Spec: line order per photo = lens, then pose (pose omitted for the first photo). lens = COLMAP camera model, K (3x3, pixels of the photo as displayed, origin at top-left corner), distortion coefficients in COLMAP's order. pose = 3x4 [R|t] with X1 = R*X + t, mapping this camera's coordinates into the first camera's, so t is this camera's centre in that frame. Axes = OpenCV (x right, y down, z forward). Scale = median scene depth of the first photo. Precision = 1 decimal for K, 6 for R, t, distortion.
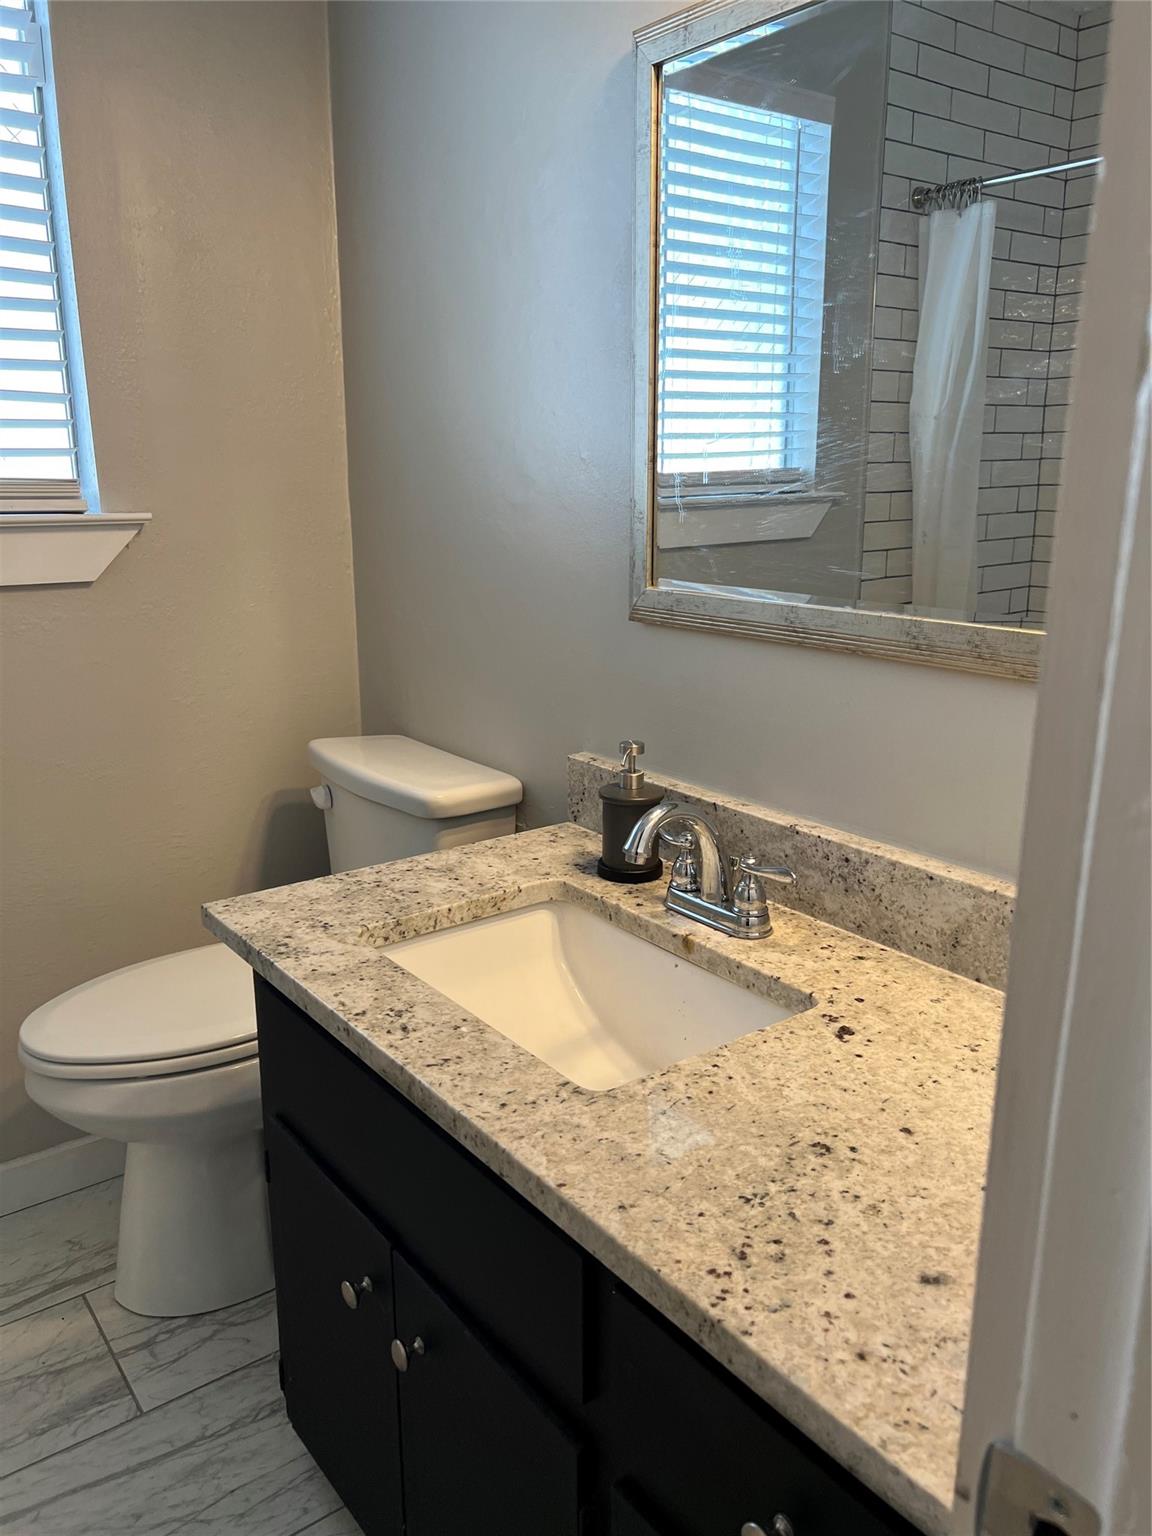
lens RADIAL K [[1153.7, 0, 587.4], [0, 1153.7, 767.8], [0, 0, 1]] dist [0.060349, -0.079701]
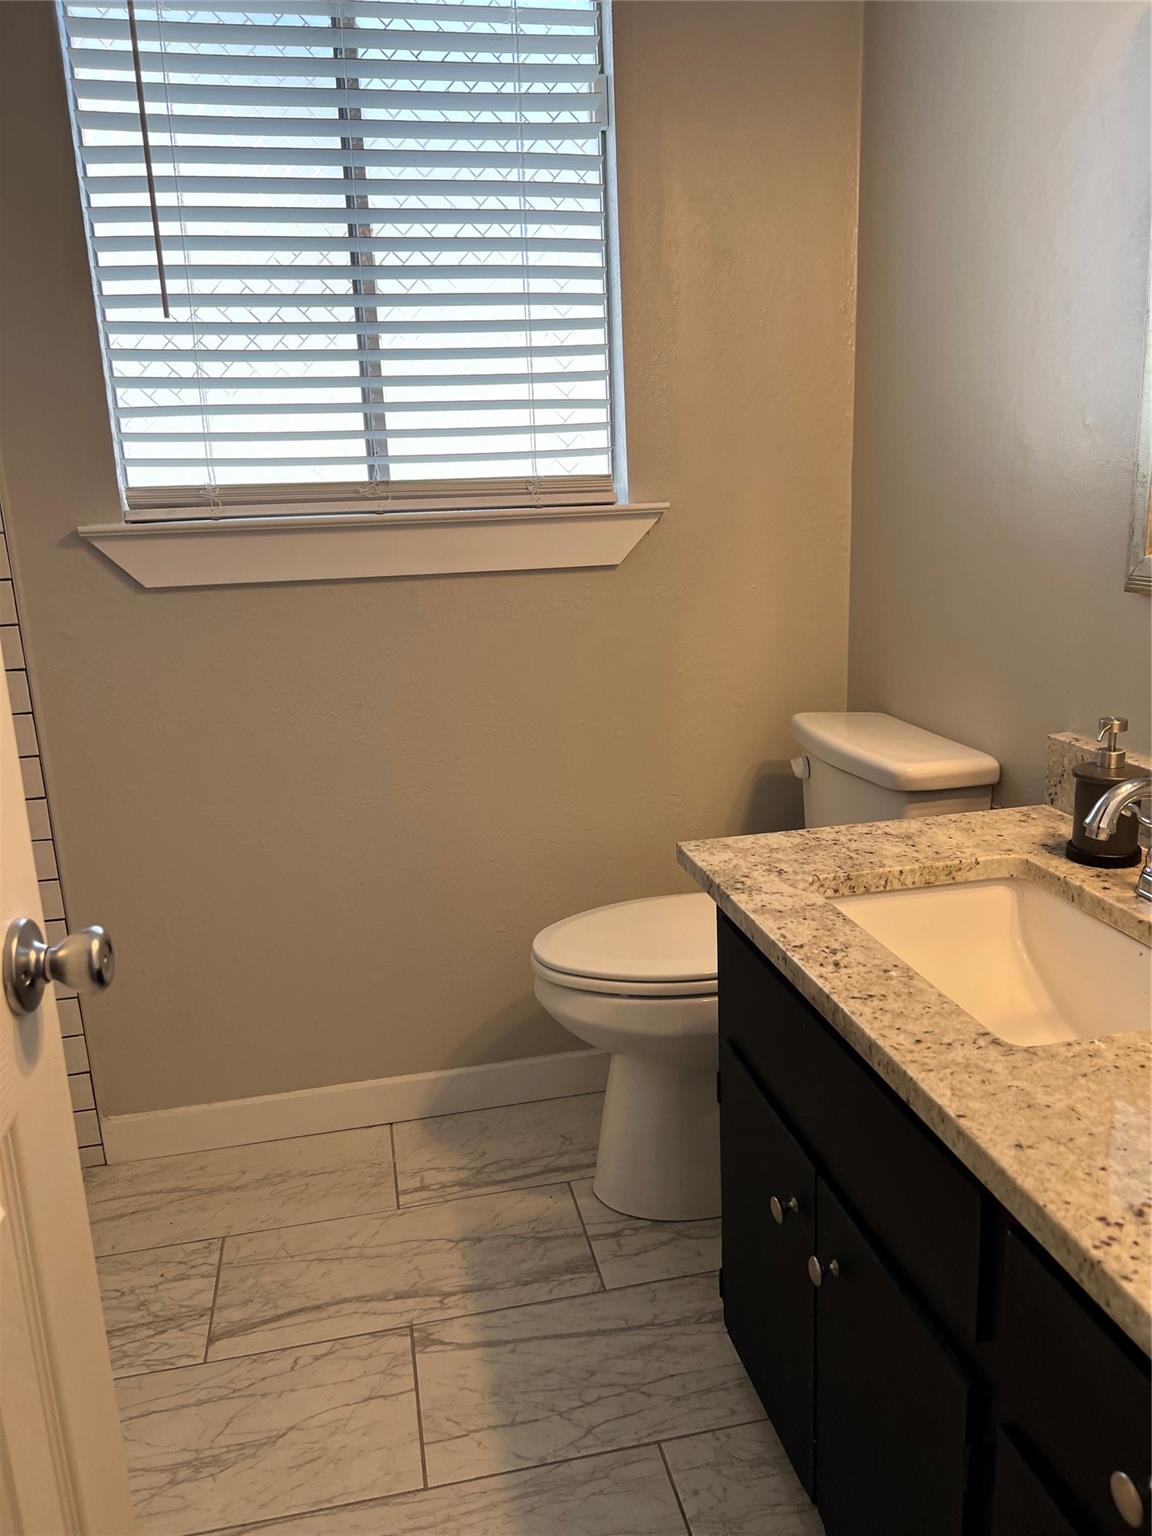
lens RADIAL K [[1142.1, 0, 576.5], [0, 1142.1, 775.6], [0, 0, 1]] dist [0.059710, -0.100463]
pose [[0.900259, 0.072936, -0.429202, 0.053054], [-0.069779, 0.997295, 0.023112, 0.034783], [0.429726, 0.009142, 0.902913, -0.046058]]
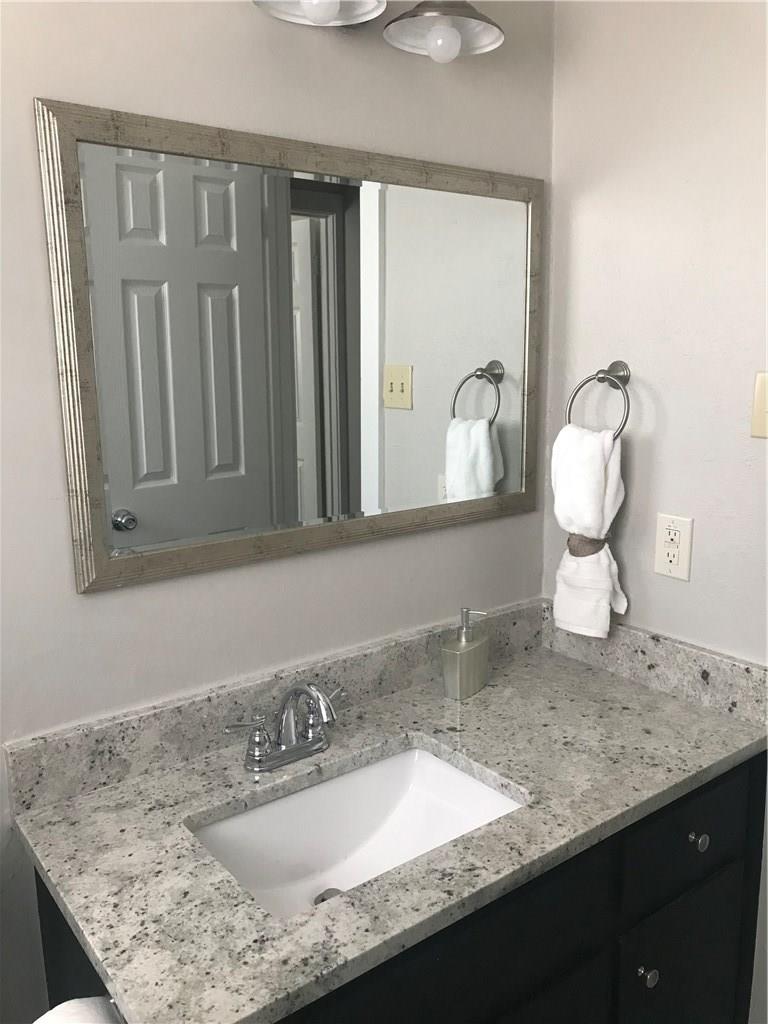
lens RADIAL K [[869.2, 0, 384.0], [0, 869.2, 512.0], [0, 0, 1]] dist [0.011638, -0.001439]
pose [[0.003334, -0.201932, 0.979394, -0.873023], [0.260646, 0.945721, 0.194102, -0.329933], [-0.965429, 0.254628, 0.055785, 0.736068]]
